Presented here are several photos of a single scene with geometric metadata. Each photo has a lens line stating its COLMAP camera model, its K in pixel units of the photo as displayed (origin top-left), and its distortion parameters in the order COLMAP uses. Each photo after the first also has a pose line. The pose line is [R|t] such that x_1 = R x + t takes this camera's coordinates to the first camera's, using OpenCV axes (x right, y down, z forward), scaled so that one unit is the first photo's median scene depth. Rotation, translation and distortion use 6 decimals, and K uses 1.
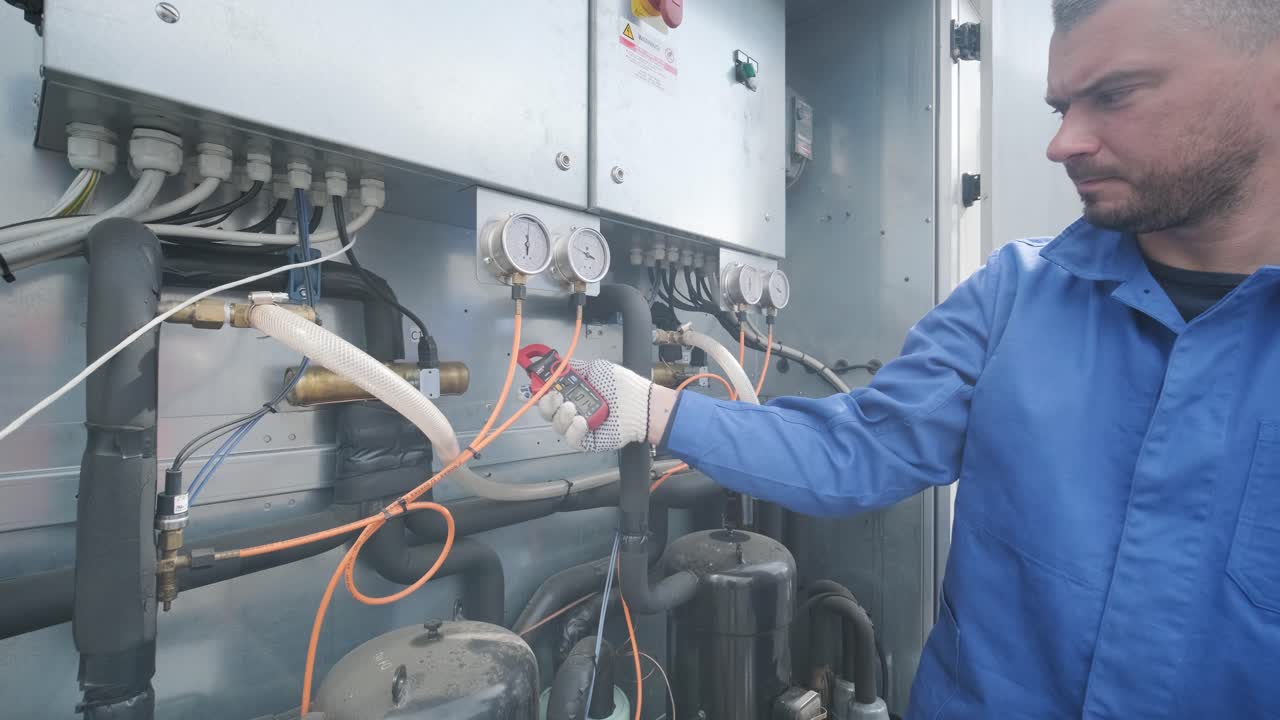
lens RADIAL K [[514.2, 0, 658.5], [0, 514.2, 359.4], [0, 0, 1]] dist [0.000580, 0.000030]
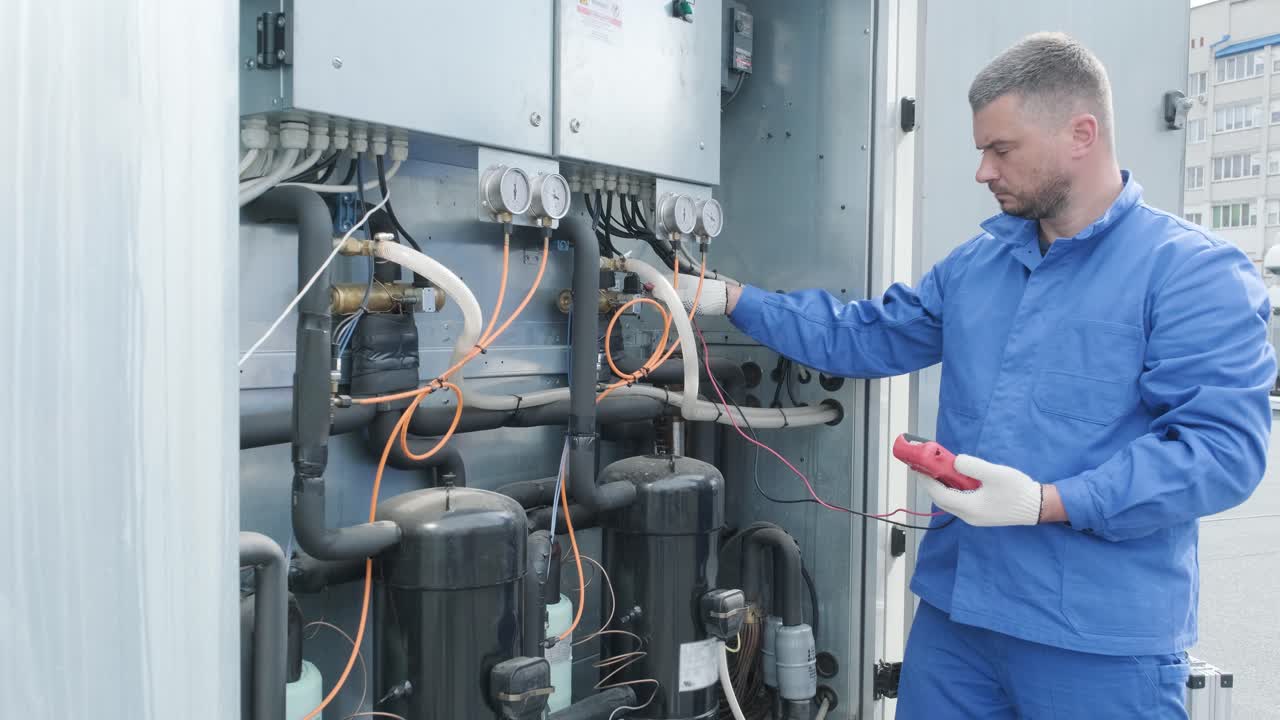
lens RADIAL K [[1067.3, 0, 640.0], [0, 1067.3, 360.0], [0, 0, 1]] dist [0.005843, 0.001295]
pose [[0.990233, 0.000996, 0.139417, -0.208584], [-0.007874, 0.998778, 0.048790, 0.043451], [-0.139198, -0.049411, 0.989031, -1.119205]]
